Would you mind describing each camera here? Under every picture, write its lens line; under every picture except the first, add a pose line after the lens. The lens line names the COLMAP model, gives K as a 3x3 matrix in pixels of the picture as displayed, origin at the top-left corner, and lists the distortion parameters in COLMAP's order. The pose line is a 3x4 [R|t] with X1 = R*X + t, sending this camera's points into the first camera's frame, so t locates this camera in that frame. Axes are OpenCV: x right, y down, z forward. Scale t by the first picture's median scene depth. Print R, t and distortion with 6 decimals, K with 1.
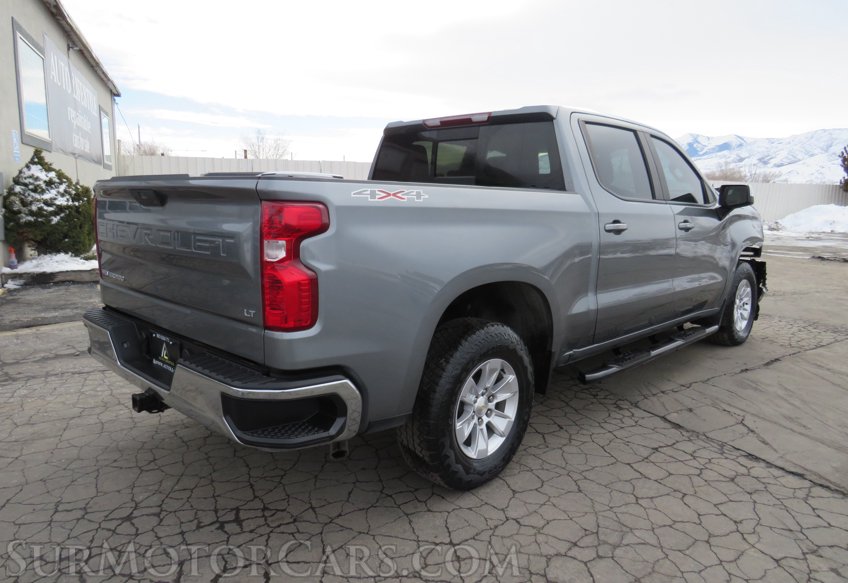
lens RADIAL K [[600.0, 0, 424.0], [0, 600.0, 291.5], [0, 0, 1]] dist [-0.034583, 0.009665]
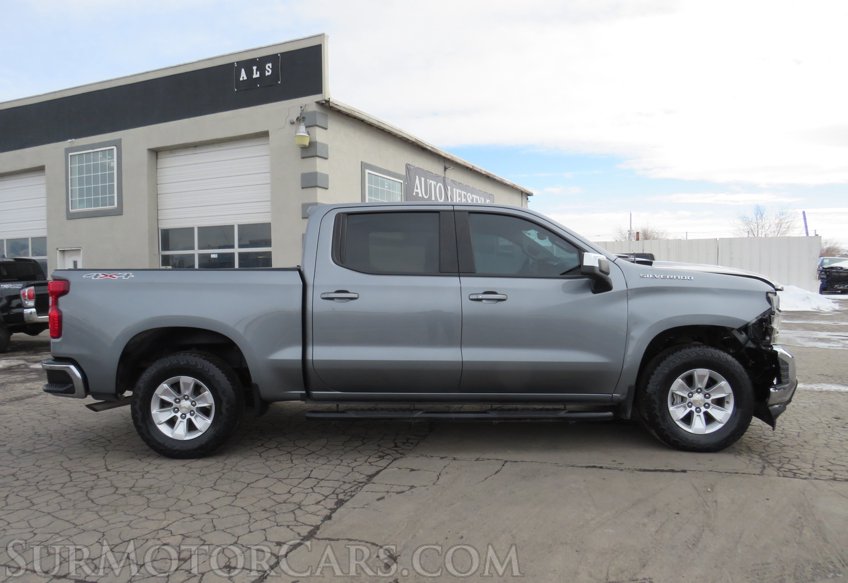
lens RADIAL K [[602.6, 0, 423.3], [0, 602.6, 313.2], [0, 0, 1]] dist [-0.033021, 0.001114]
pose [[0.689667, 0.022501, -0.723777, 1.478270], [-0.094798, 0.993720, -0.059438, -0.017774], [0.717895, 0.109605, 0.687469, 0.304410]]
